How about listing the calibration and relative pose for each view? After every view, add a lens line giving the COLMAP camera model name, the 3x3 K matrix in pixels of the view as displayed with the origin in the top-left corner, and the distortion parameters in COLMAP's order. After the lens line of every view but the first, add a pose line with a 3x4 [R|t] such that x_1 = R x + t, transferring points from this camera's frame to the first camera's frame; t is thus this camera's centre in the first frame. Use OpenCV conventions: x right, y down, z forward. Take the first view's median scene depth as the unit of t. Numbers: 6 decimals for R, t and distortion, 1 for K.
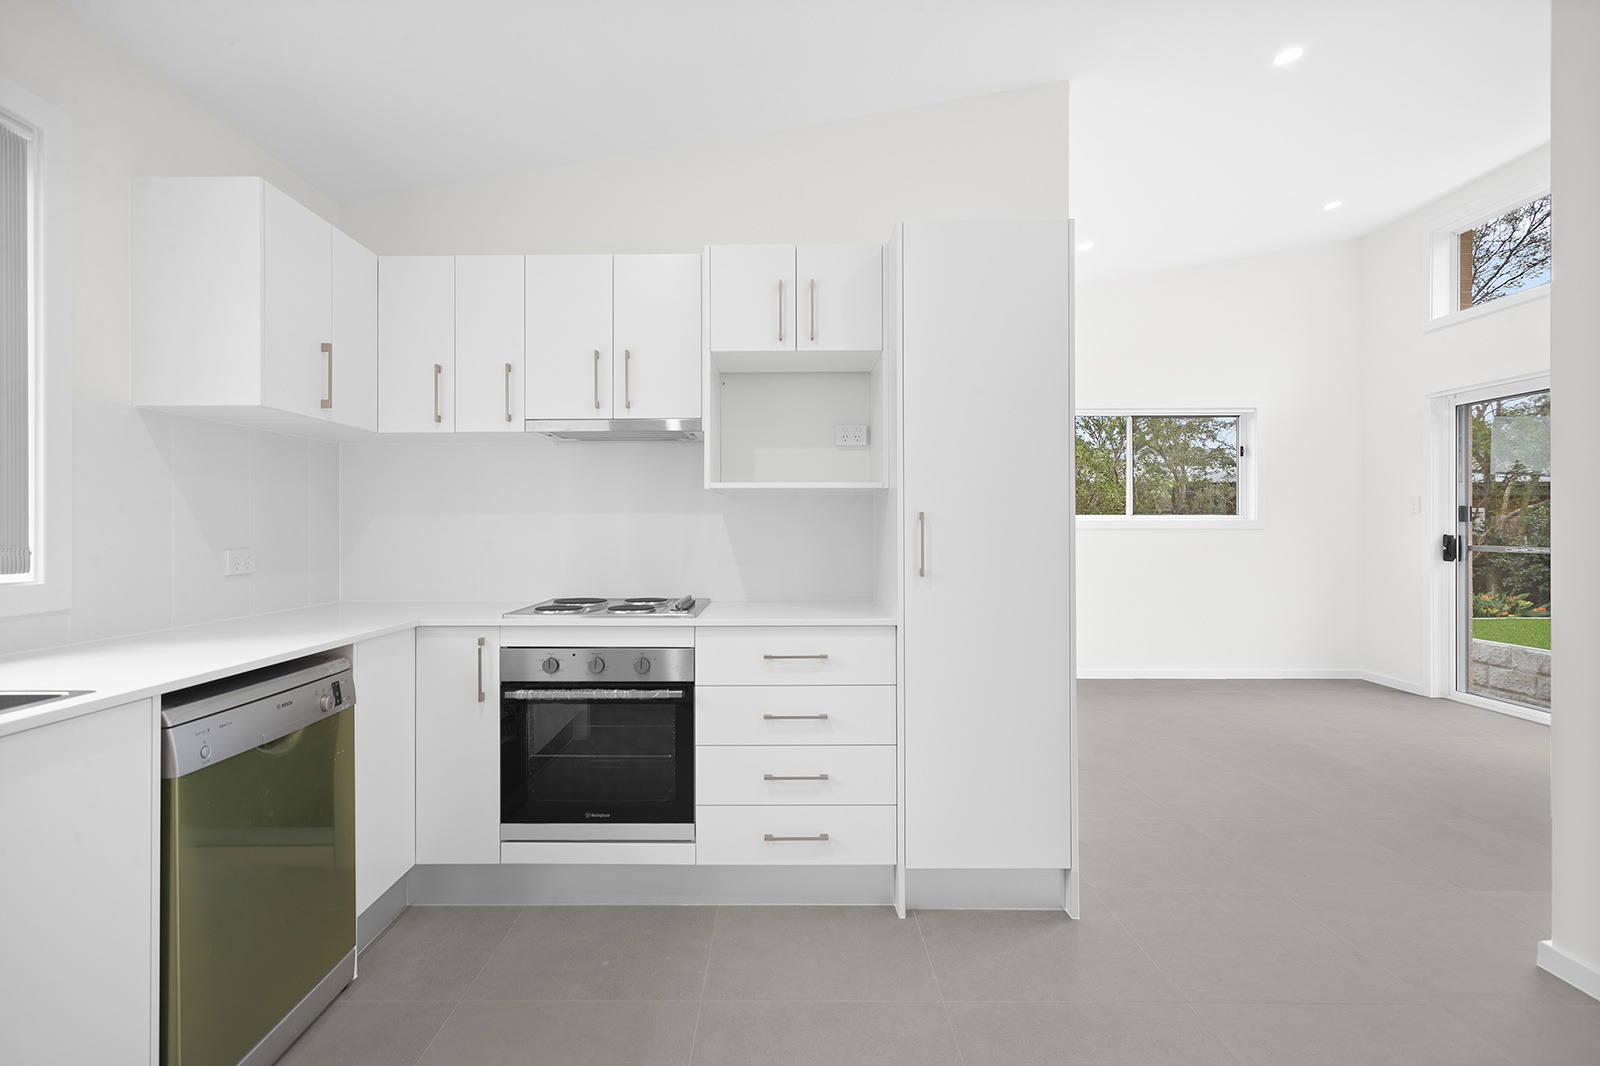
lens RADIAL K [[760.0, 0, 770.3], [0, 760.0, 523.7], [0, 0, 1]] dist [-0.007916, 0.005244]
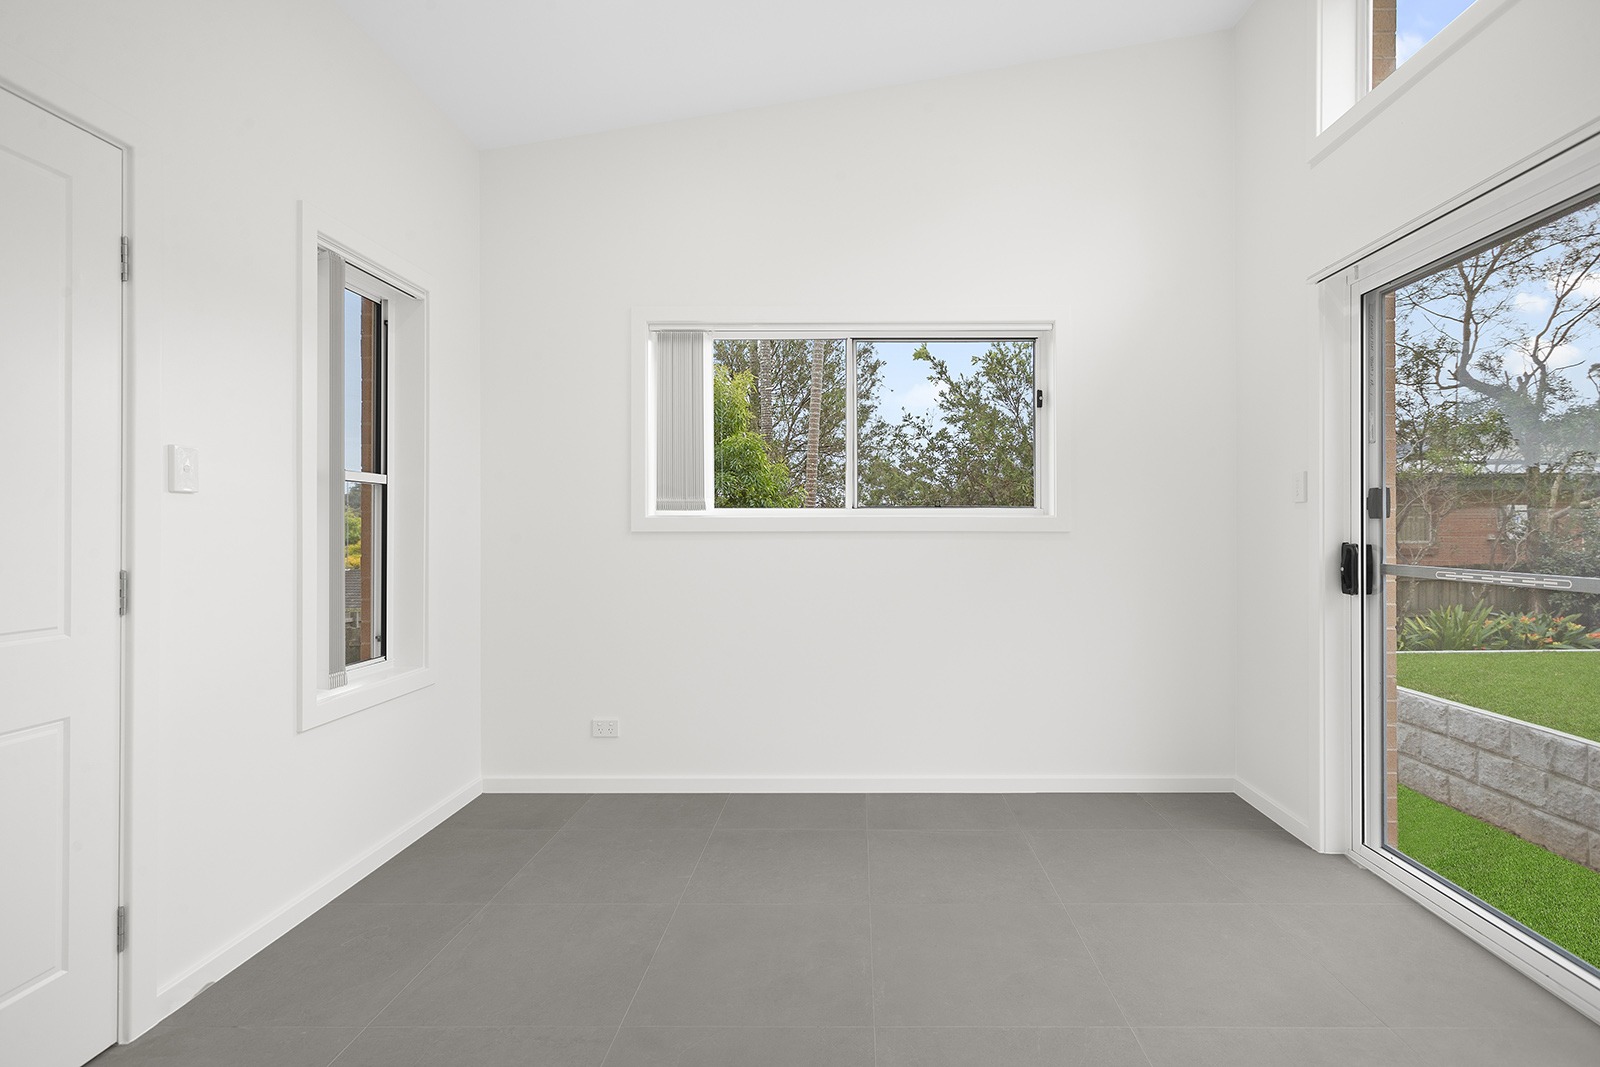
lens RADIAL K [[760.0, 0, 864.7], [0, 760.0, 523.0], [0, 0, 1]] dist [-0.007916, 0.005244]
pose [[0.999985, 0.001766, 0.005144, 0.477050], [-0.001757, 0.999997, -0.001644, 0.001531], [-0.005147, 0.001635, 0.999985, 0.409555]]
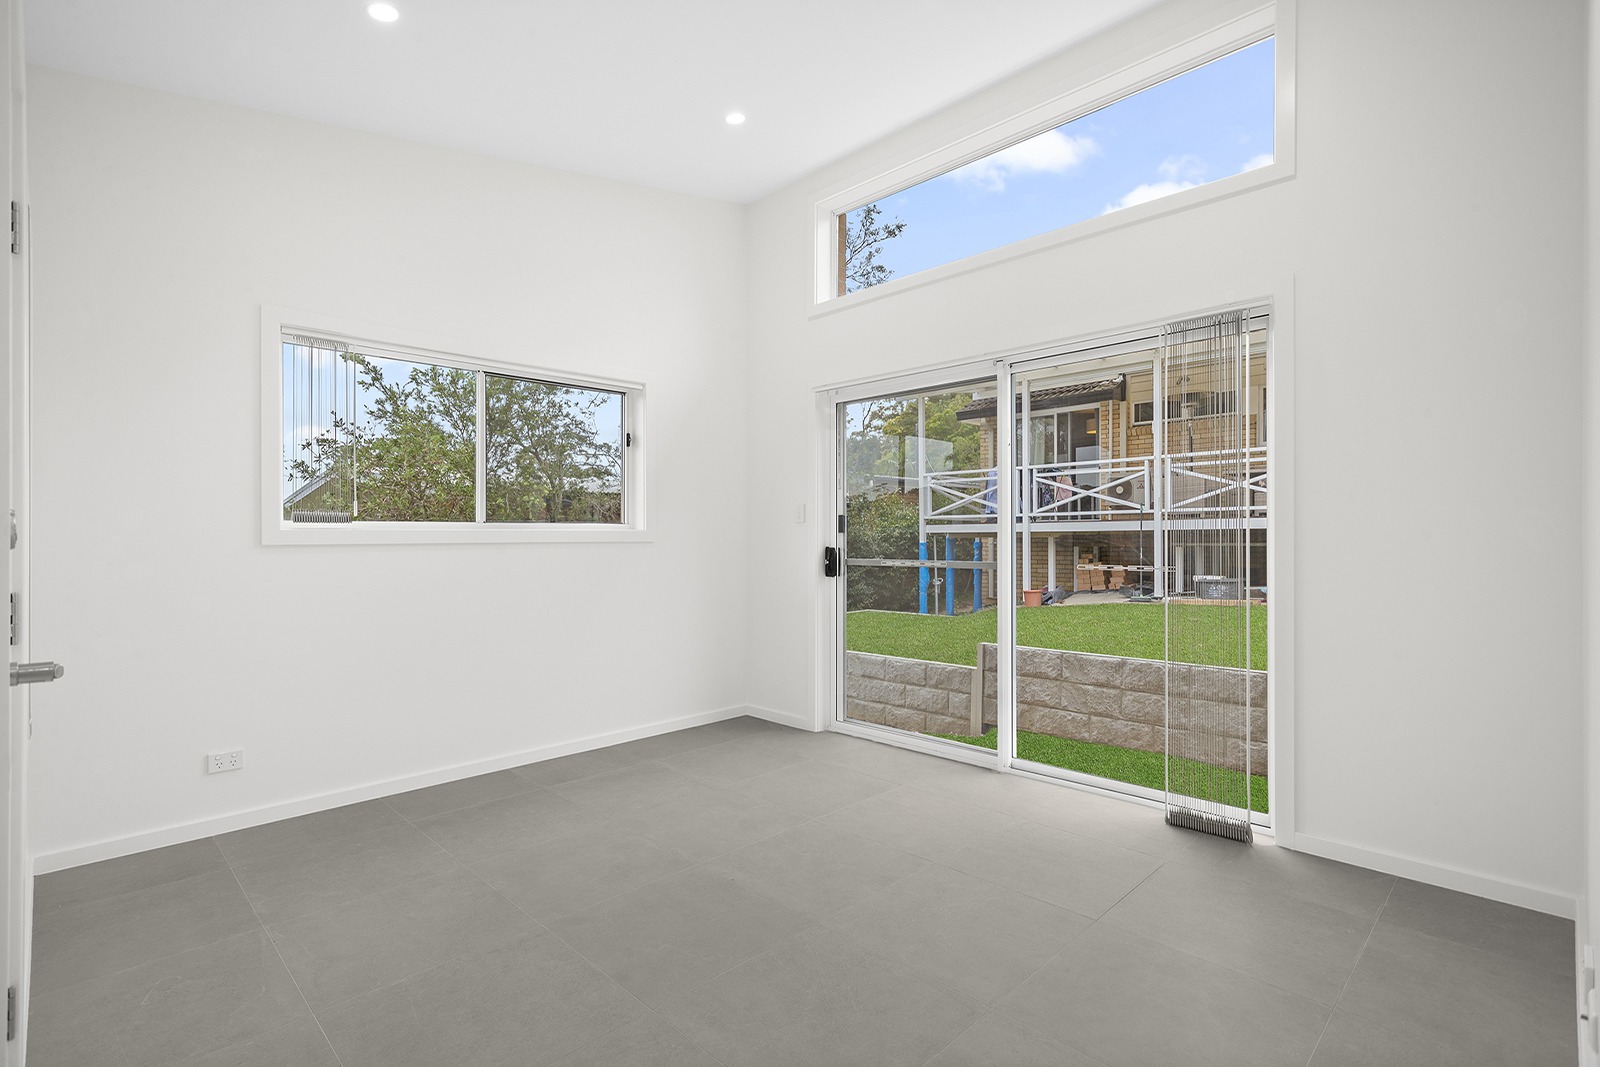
lens RADIAL K [[760.0, 0, 792.8], [0, 760.0, 539.3], [0, 0, 1]] dist [-0.007916, 0.005244]
pose [[0.701008, -0.003651, 0.713144, 0.191454], [0.001632, 0.999992, 0.003515, 0.001898], [-0.713151, -0.001300, 0.701009, 0.343414]]
